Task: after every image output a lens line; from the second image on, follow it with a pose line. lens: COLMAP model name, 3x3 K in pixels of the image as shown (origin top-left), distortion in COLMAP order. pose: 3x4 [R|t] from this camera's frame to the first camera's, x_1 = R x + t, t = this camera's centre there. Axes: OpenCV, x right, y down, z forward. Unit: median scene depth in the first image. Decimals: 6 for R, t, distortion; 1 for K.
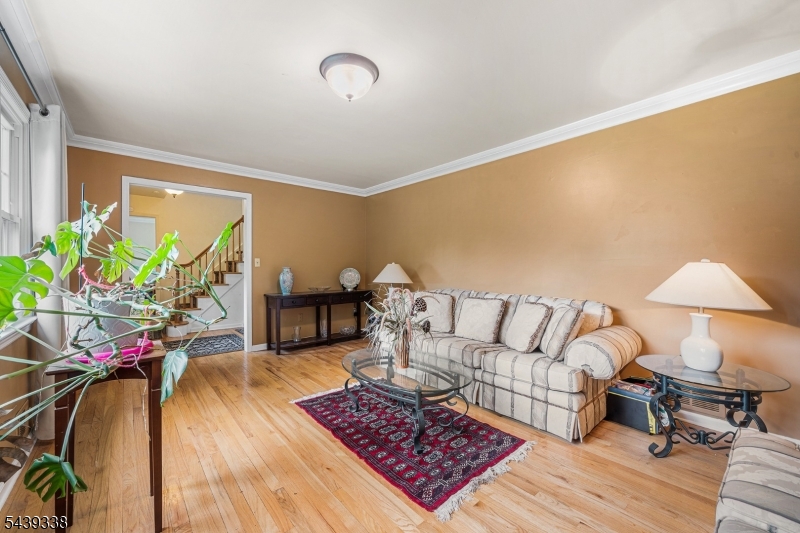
lens RADIAL K [[323.0, 0, 396.5], [0, 323.0, 266.2], [0, 0, 1]] dist [-0.000476, 0.000004]
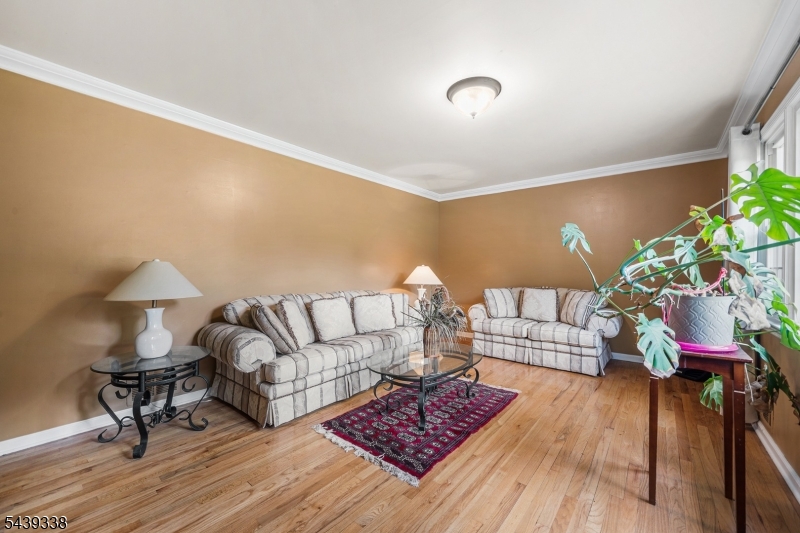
lens RADIAL K [[323.0, 0, 396.5], [0, 323.0, 266.2], [0, 0, 1]] dist [-0.000476, 0.000004]
pose [[-0.179956, 0.004715, 0.983663, -1.024626], [-0.002964, 0.999981, -0.005336, -0.000709], [-0.983670, -0.003876, -0.179939, 1.259919]]
